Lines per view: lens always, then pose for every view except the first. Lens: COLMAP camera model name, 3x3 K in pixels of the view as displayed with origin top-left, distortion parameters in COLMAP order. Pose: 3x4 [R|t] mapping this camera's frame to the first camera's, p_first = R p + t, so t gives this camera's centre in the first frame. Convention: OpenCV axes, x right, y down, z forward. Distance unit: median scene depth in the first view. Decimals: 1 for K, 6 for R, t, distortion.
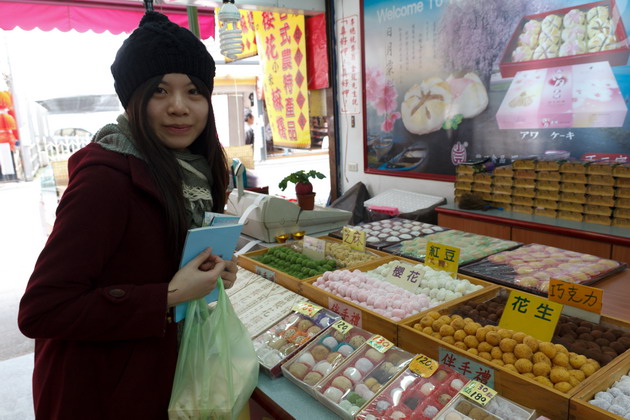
lens RADIAL K [[487.3, 0, 315.7], [0, 487.3, 196.4], [0, 0, 1]] dist [0.033843, -0.046195]
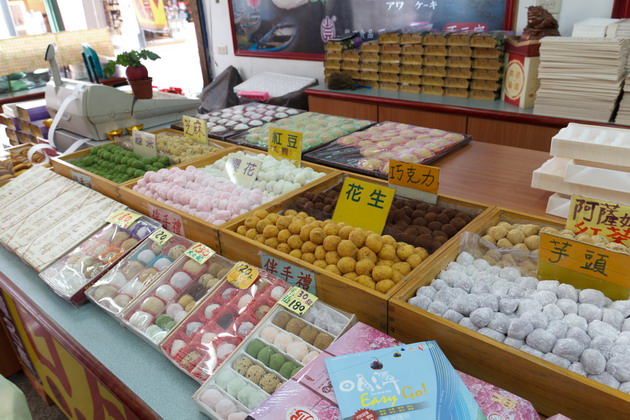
lens RADIAL K [[487.3, 0, 315.7], [0, 487.3, 196.4], [0, 0, 1]] dist [0.033843, -0.046195]
pose [[0.972458, -0.098296, 0.211339, 0.104660], [0.047598, 0.971365, 0.232774, 0.011917], [-0.228168, -0.216303, 0.949291, 0.113029]]
